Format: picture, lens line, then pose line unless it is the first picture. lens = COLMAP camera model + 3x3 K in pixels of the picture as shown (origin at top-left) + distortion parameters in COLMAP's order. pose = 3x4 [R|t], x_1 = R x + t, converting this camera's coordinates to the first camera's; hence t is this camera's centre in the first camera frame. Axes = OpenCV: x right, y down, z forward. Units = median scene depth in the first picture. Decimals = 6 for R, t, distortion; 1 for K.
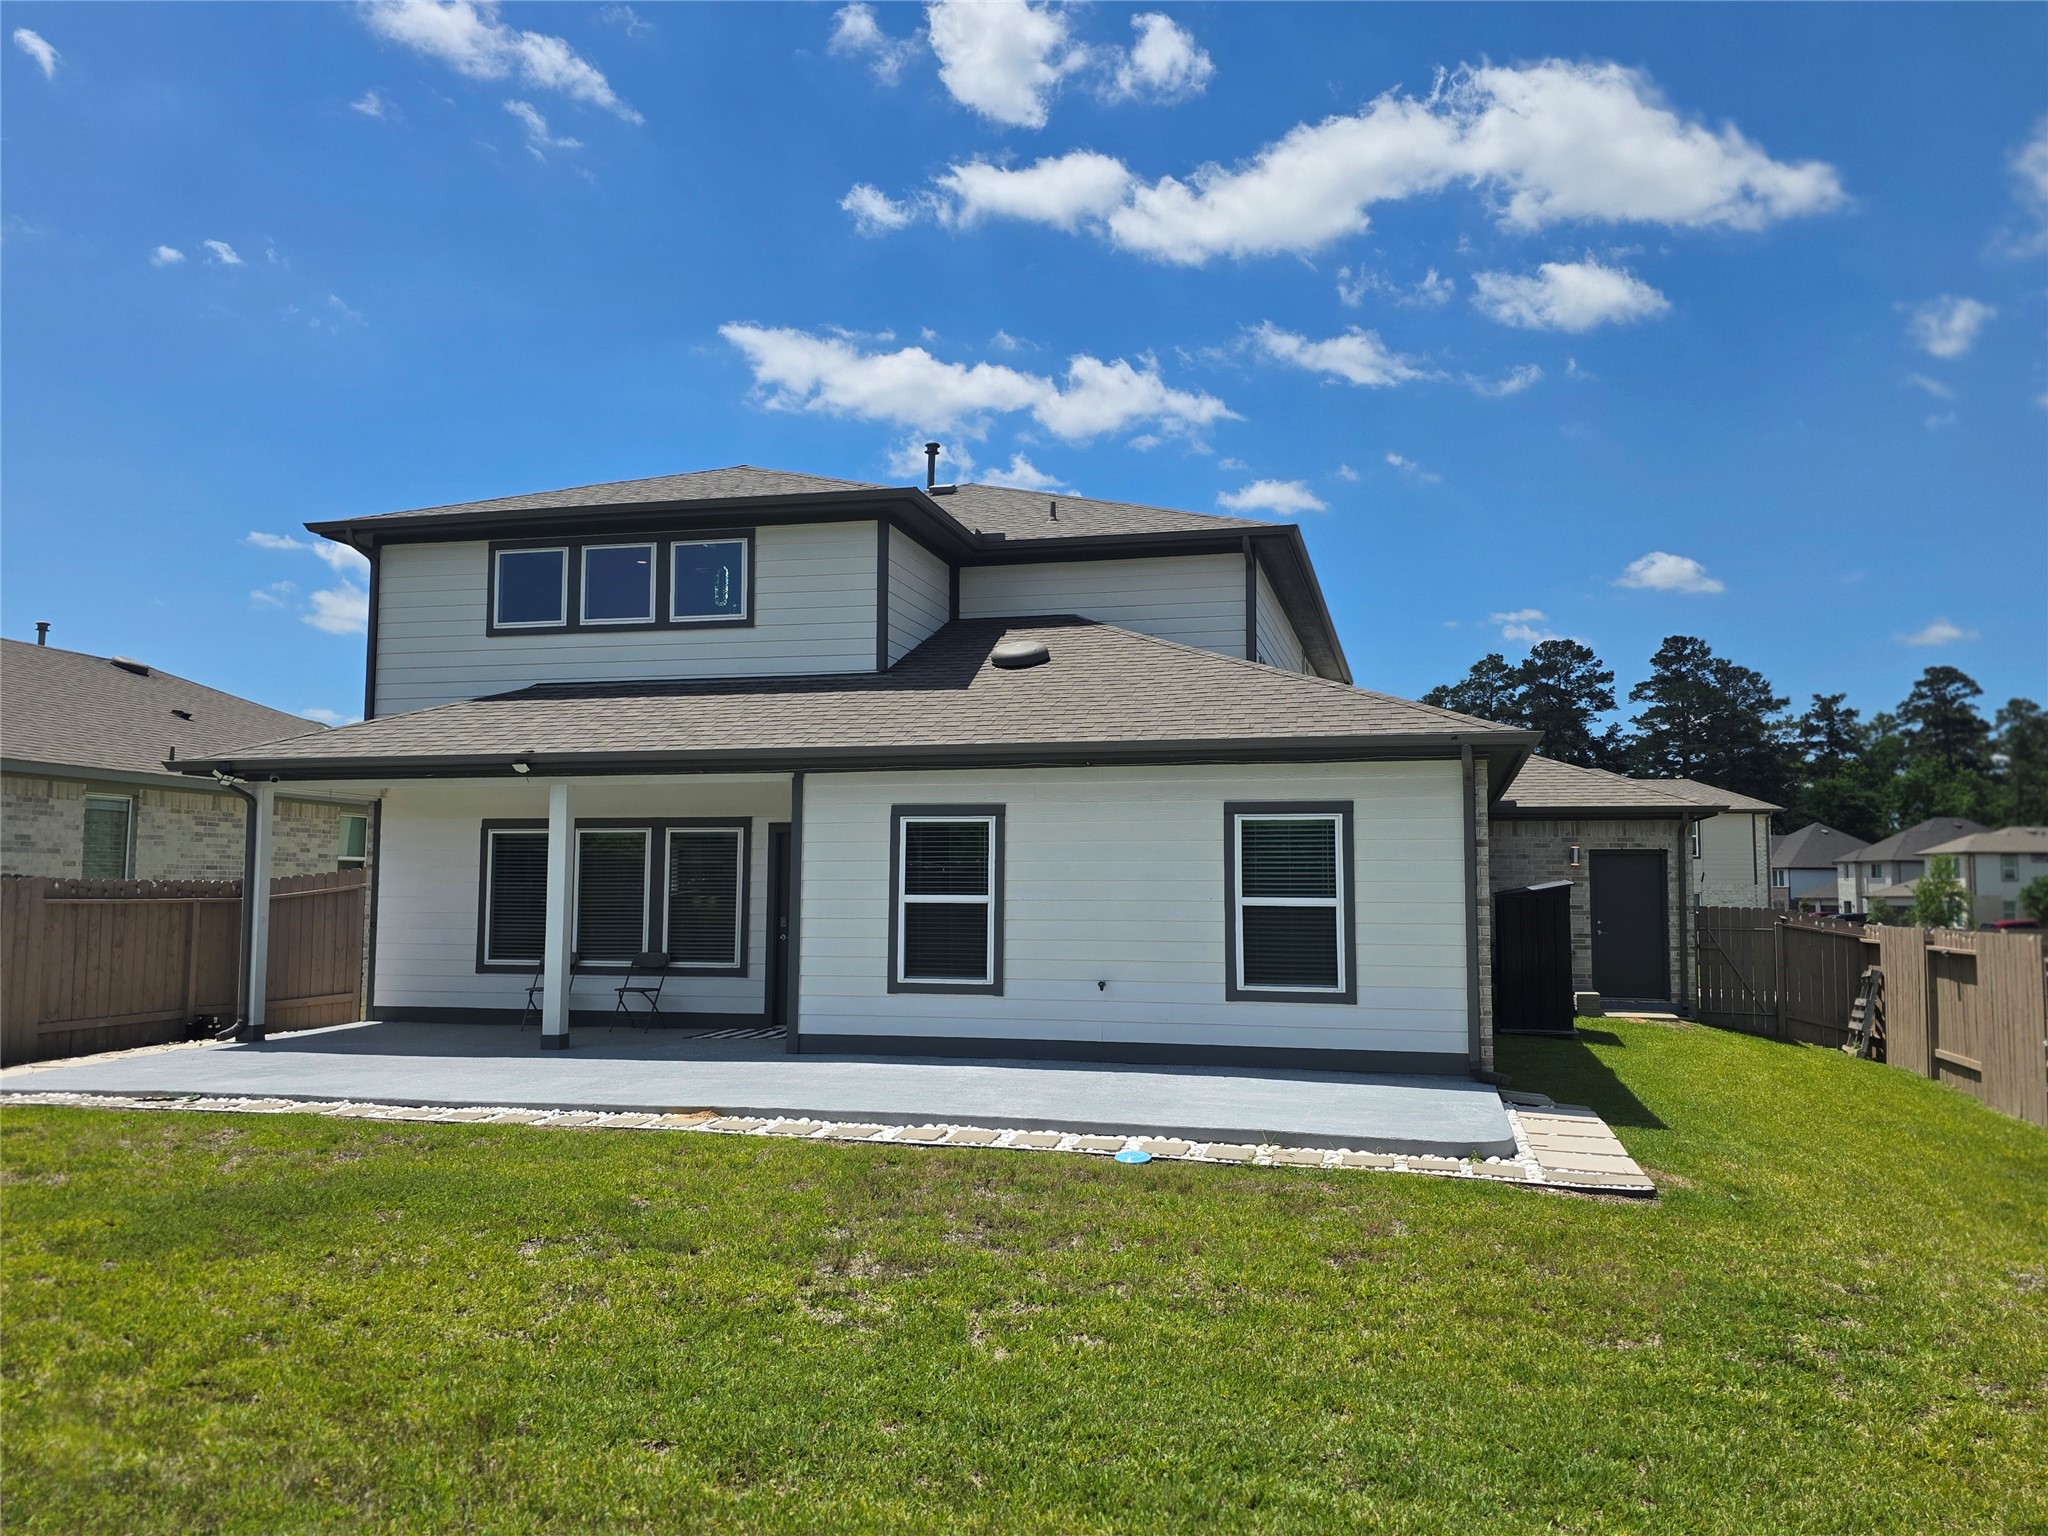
lens RADIAL K [[1537.5, 0, 1024.5], [0, 1537.5, 763.5], [0, 0, 1]] dist [0.074244, -0.012603]
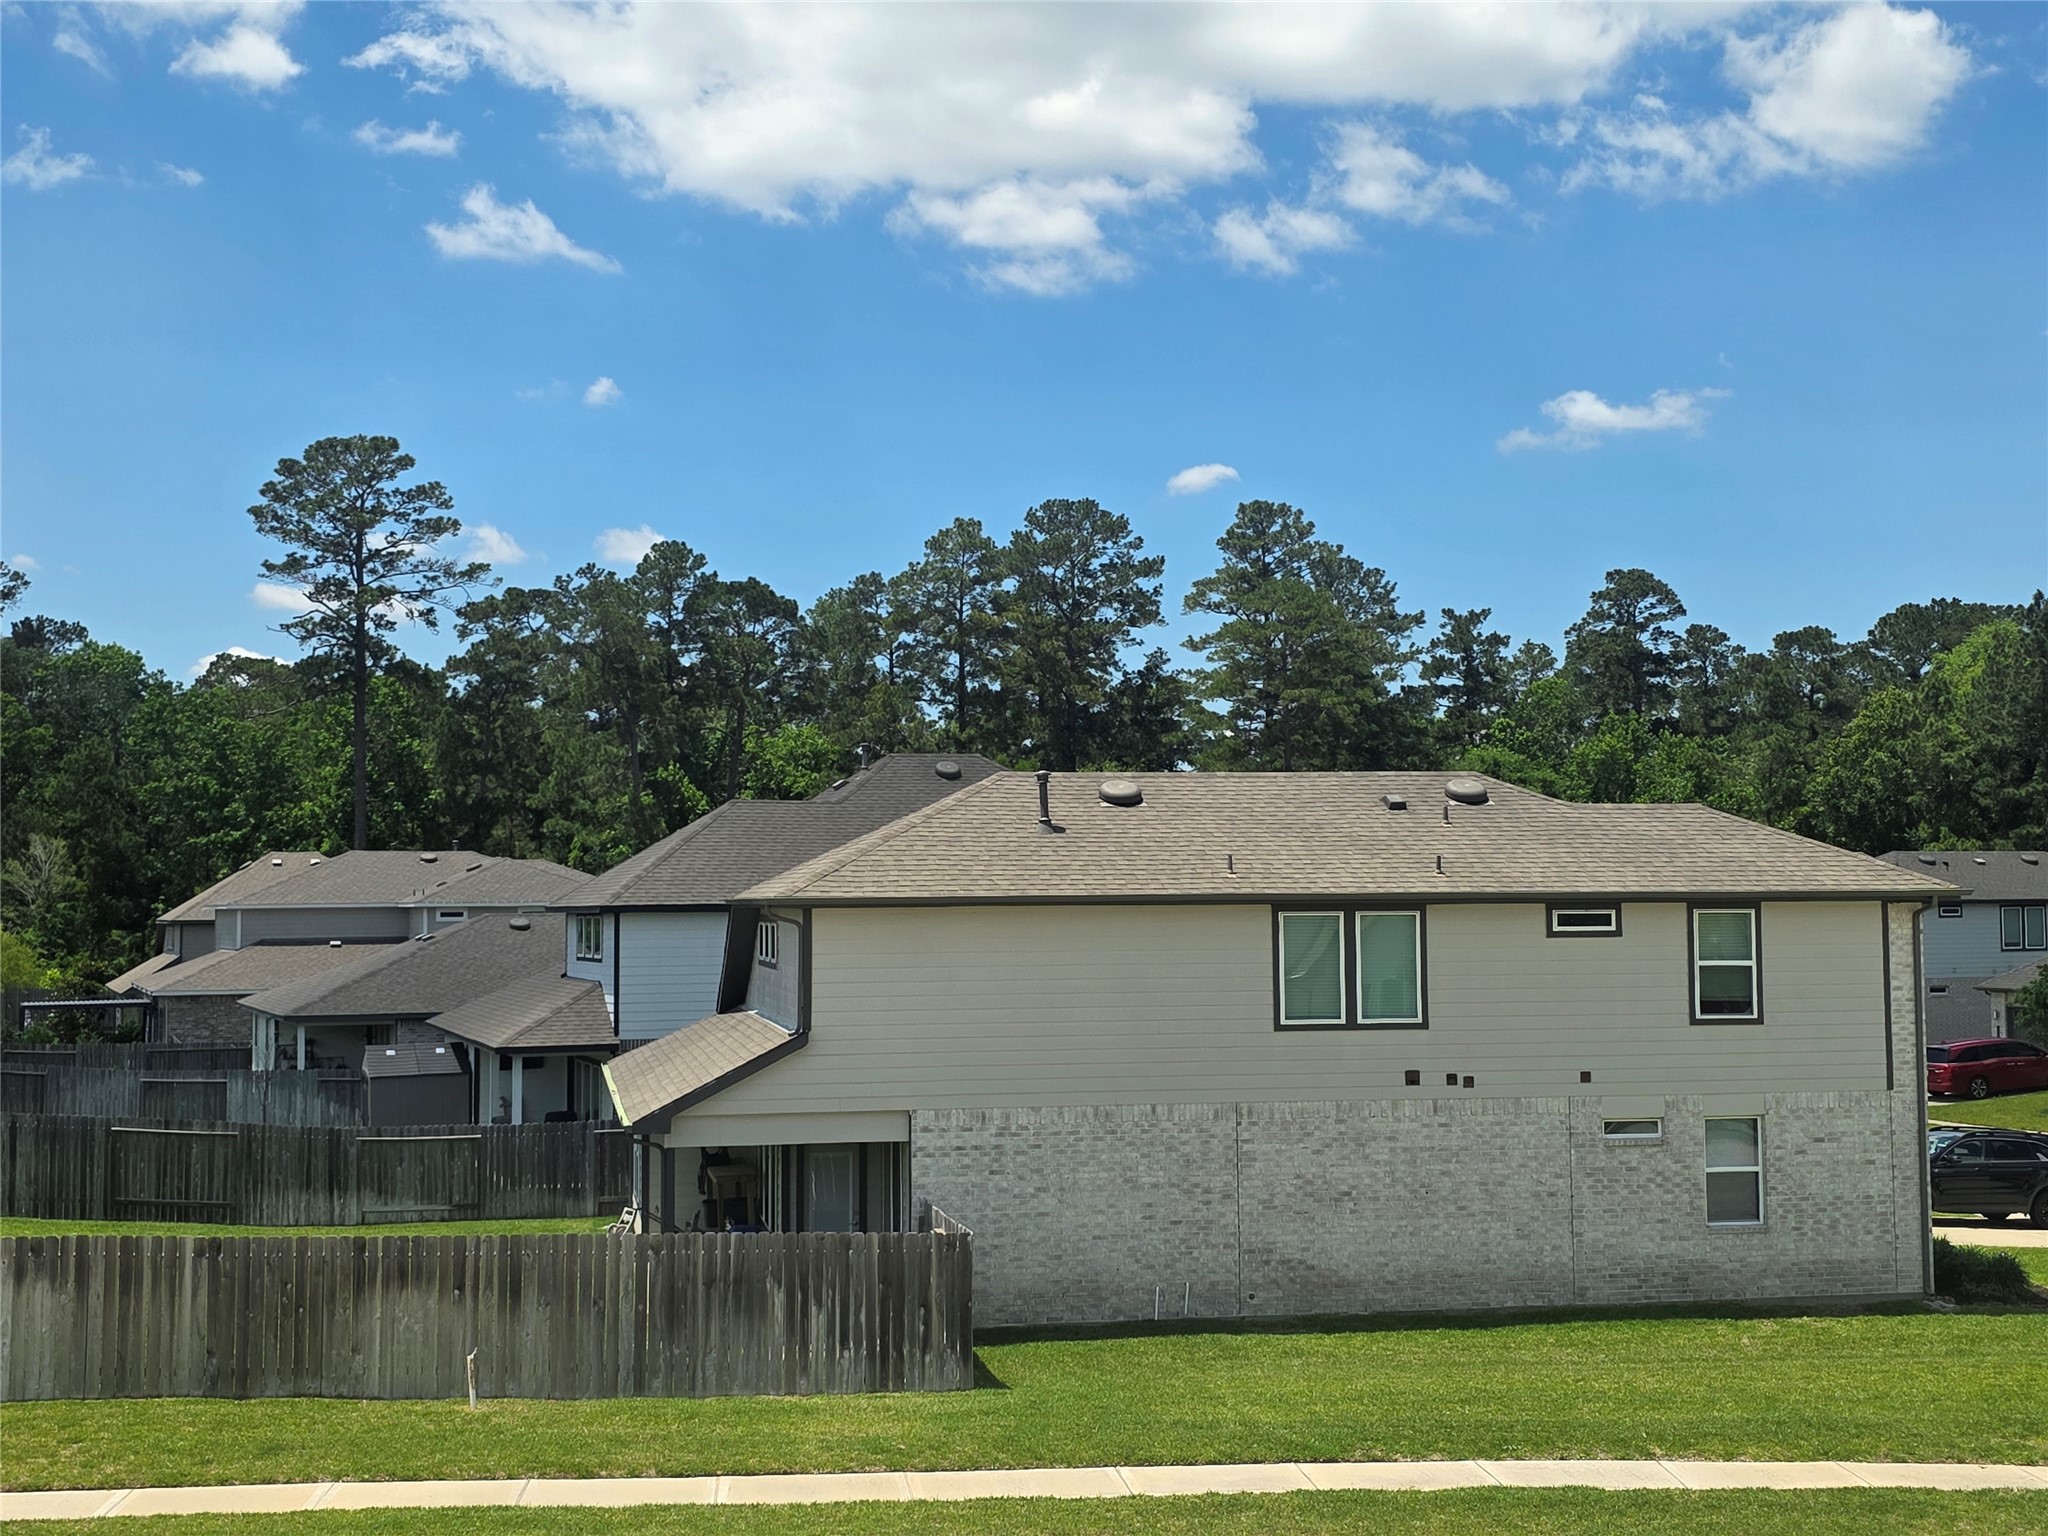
lens RADIAL K [[2431.8, 0, 1027.4], [0, 2431.8, 759.5], [0, 0, 1]] dist [0.033859, 0.000000]
pose [[0.938223, 0.006441, 0.345972, 0.022018], [-0.015117, 0.999635, 0.022387, -0.004142], [-0.345702, -0.026234, 0.937978, 0.169885]]
